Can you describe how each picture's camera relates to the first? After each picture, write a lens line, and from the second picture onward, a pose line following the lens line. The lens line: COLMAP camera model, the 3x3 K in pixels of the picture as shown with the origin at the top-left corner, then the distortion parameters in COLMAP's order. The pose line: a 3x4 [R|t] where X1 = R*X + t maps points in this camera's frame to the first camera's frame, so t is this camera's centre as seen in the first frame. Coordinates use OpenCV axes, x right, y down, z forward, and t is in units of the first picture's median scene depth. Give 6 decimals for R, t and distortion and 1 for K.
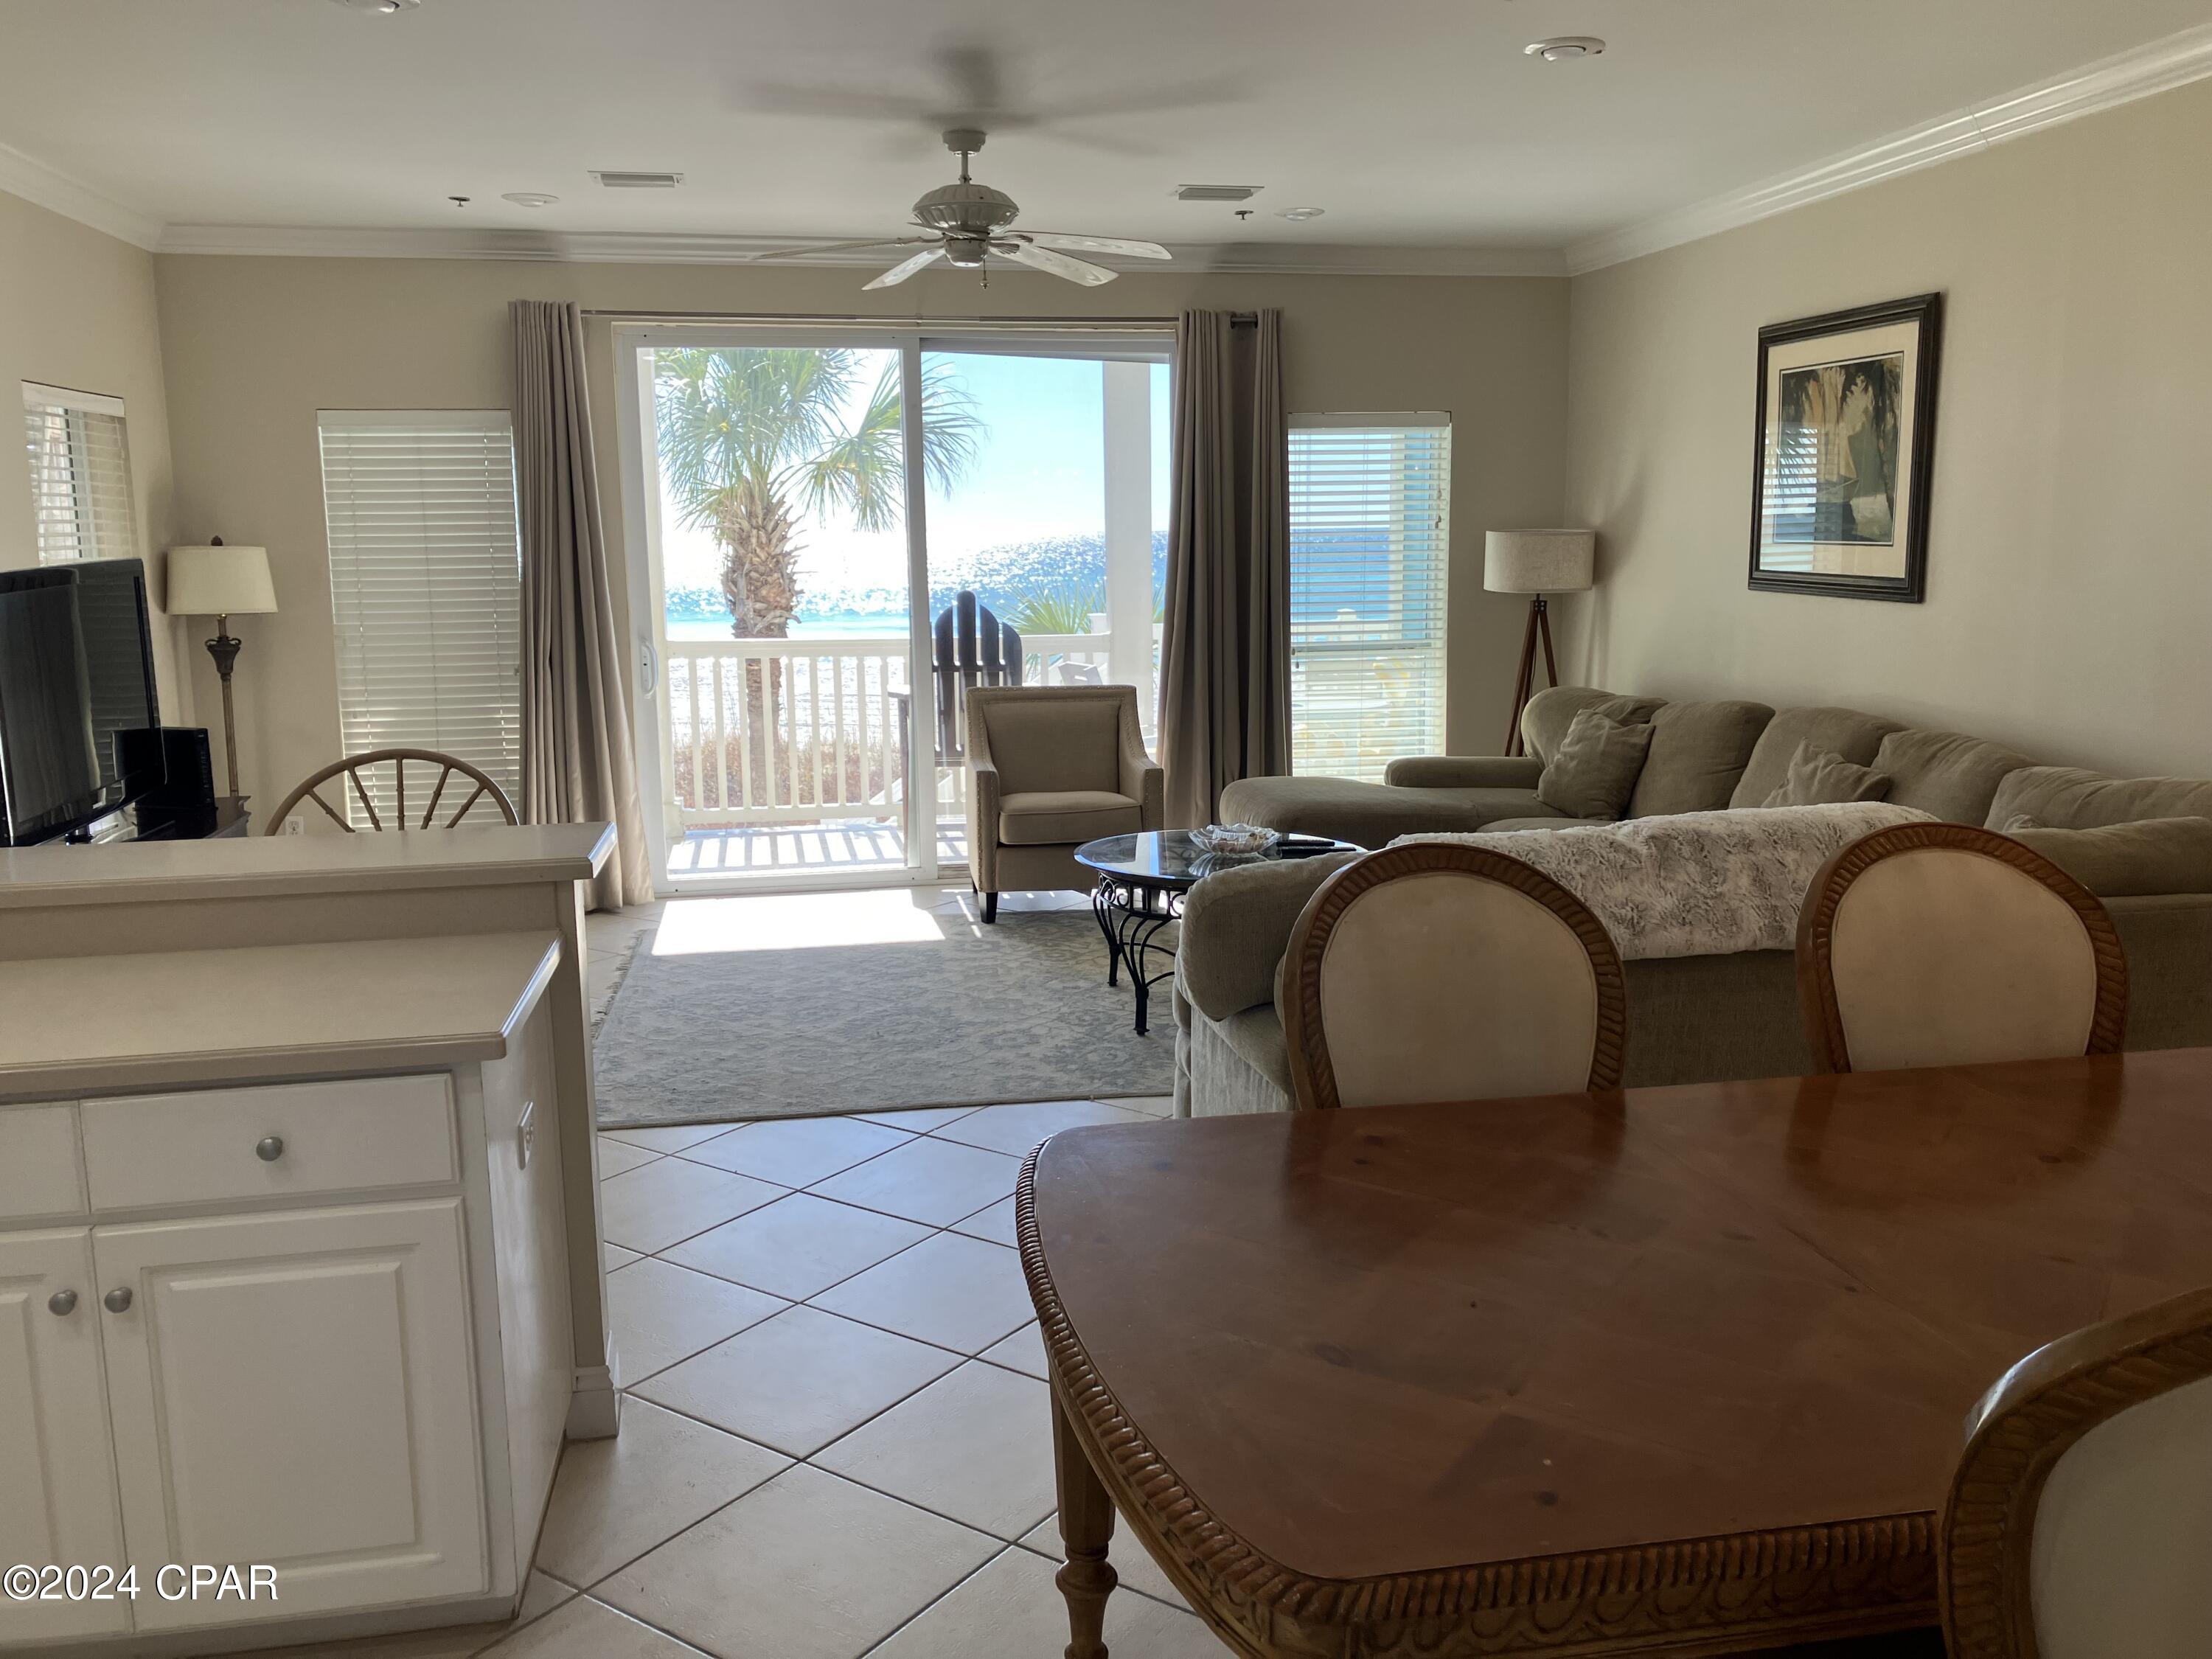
lens RADIAL K [[1829.8, 0, 1121.0], [0, 1829.8, 825.1], [0, 0, 1]] dist [0.021639, -0.015279]
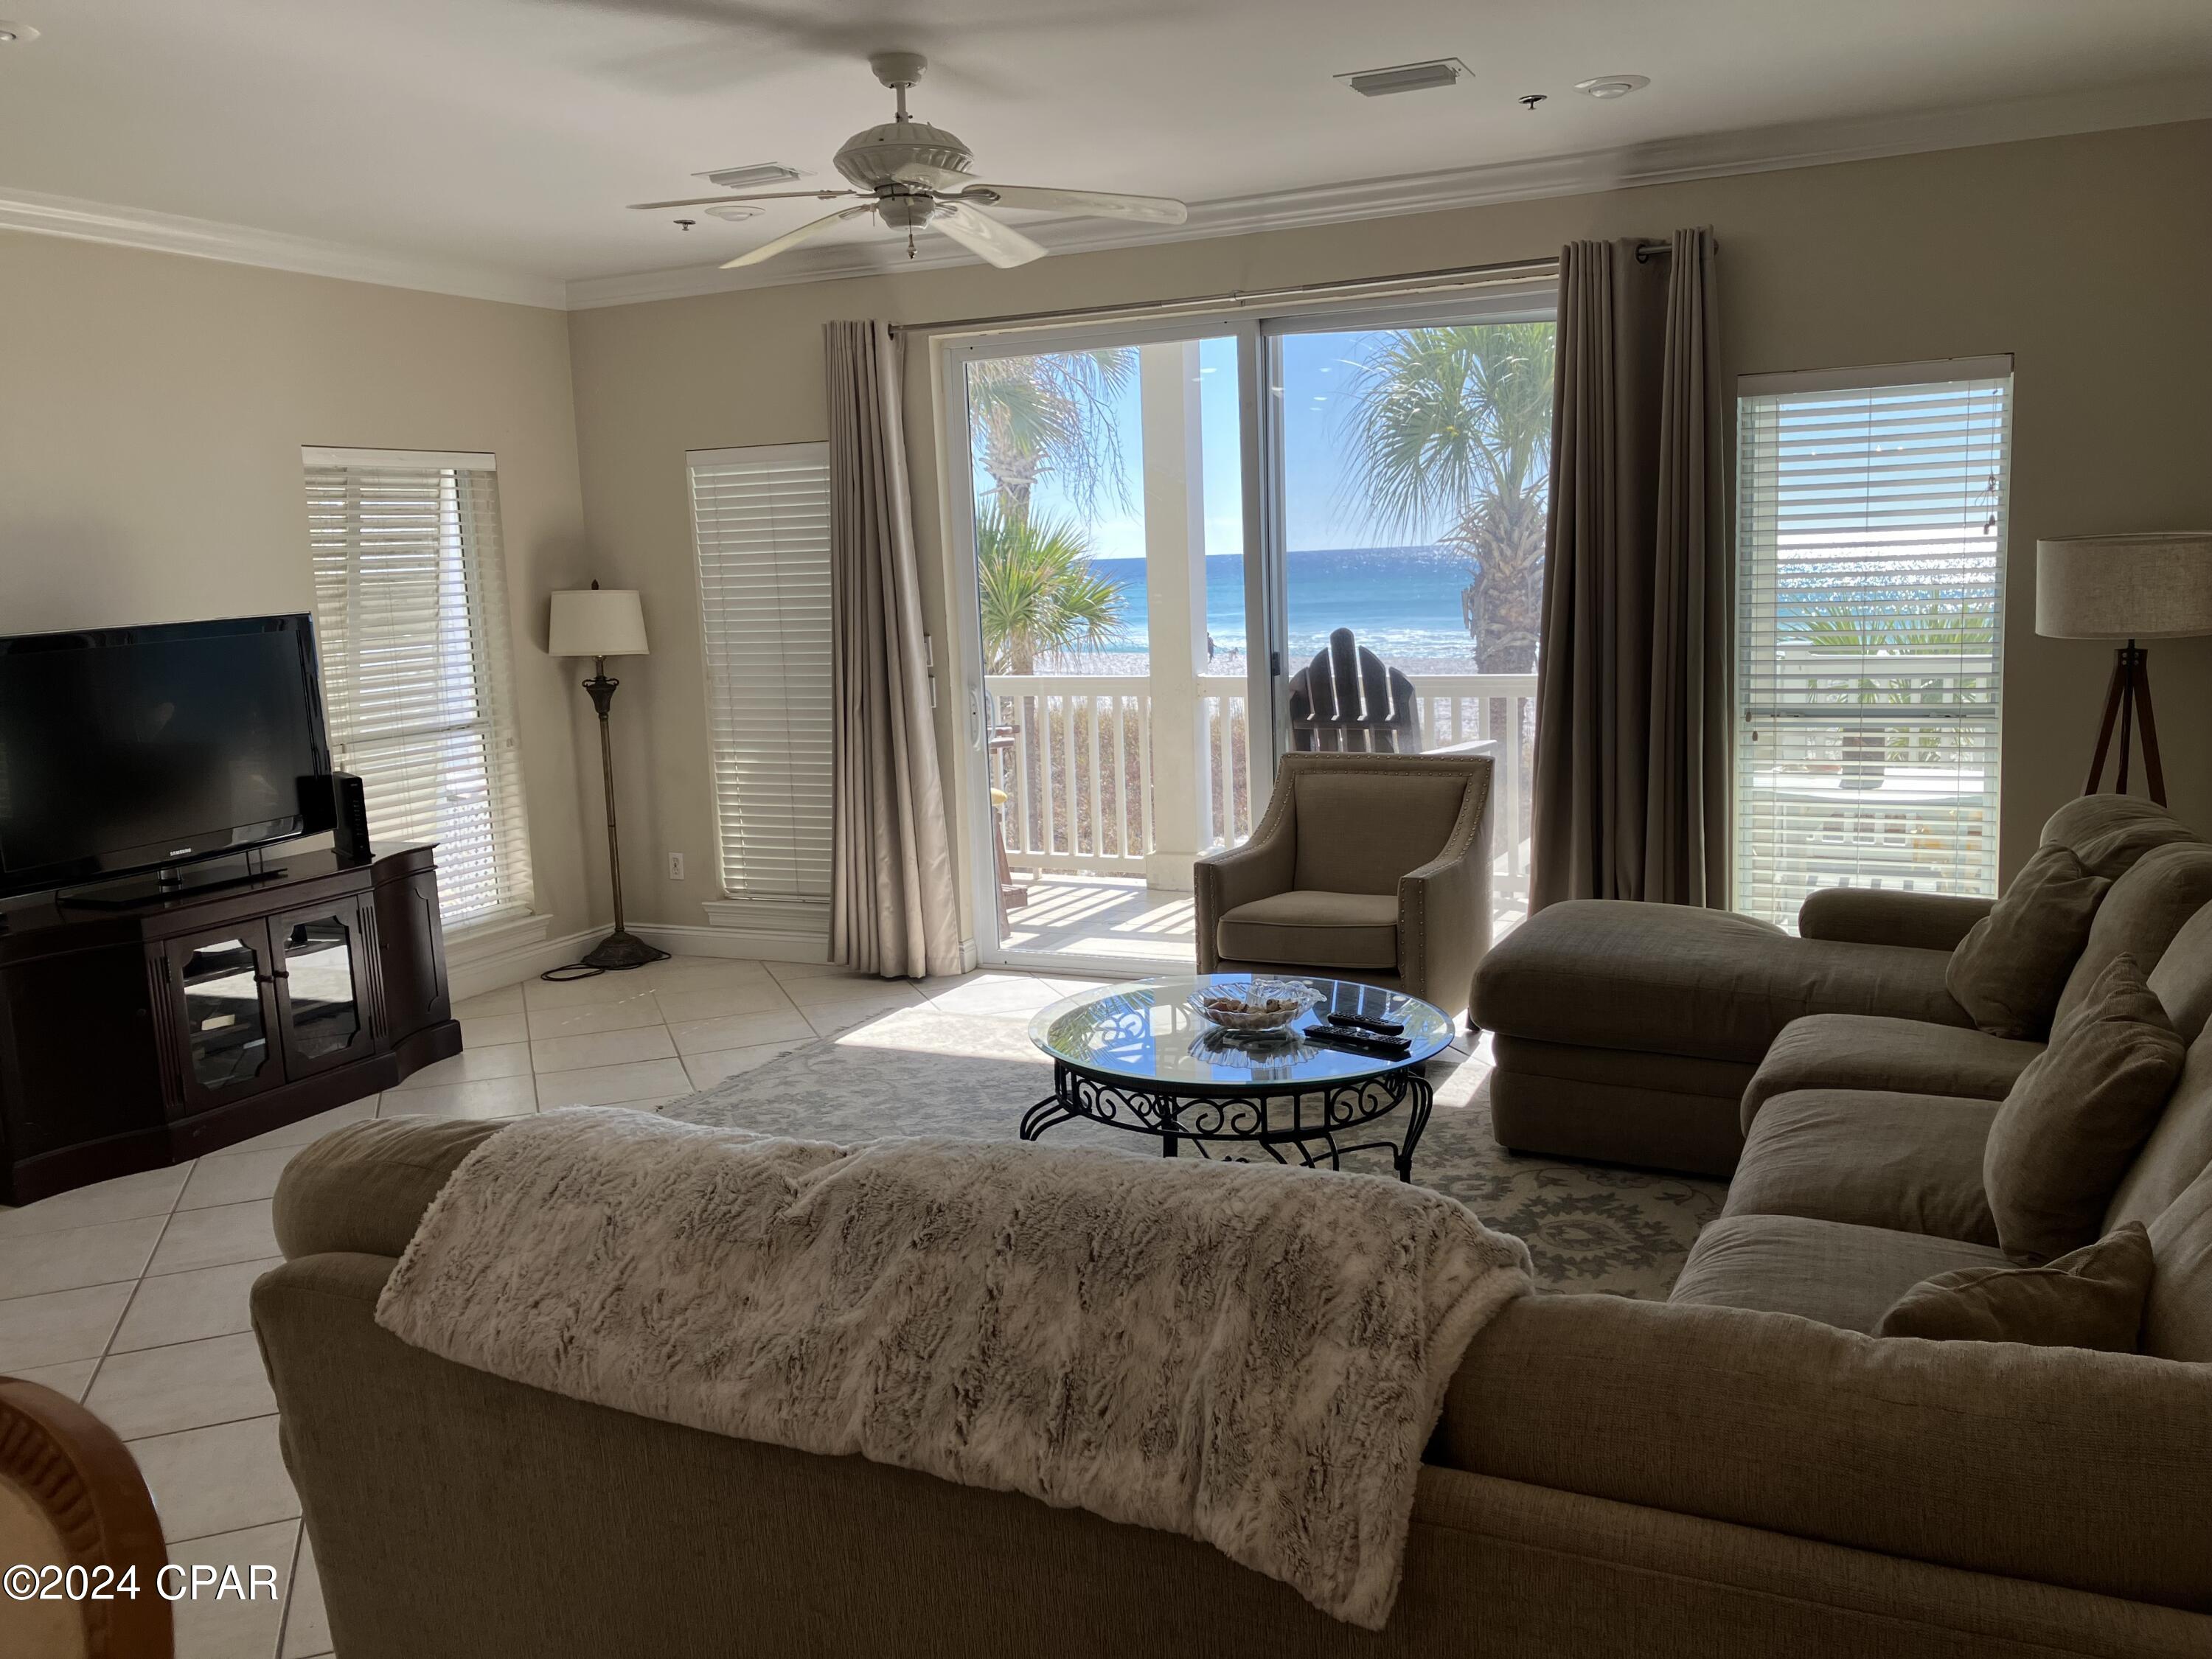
lens RADIAL K [[1829.8, 0, 1104.8], [0, 1829.8, 830.5], [0, 0, 1]] dist [0.021639, -0.015279]
pose [[0.809812, 0.067283, -0.582819, 0.333261], [-0.065098, 0.997573, 0.024712, -0.057611], [0.583067, 0.017928, 0.812226, 0.314337]]
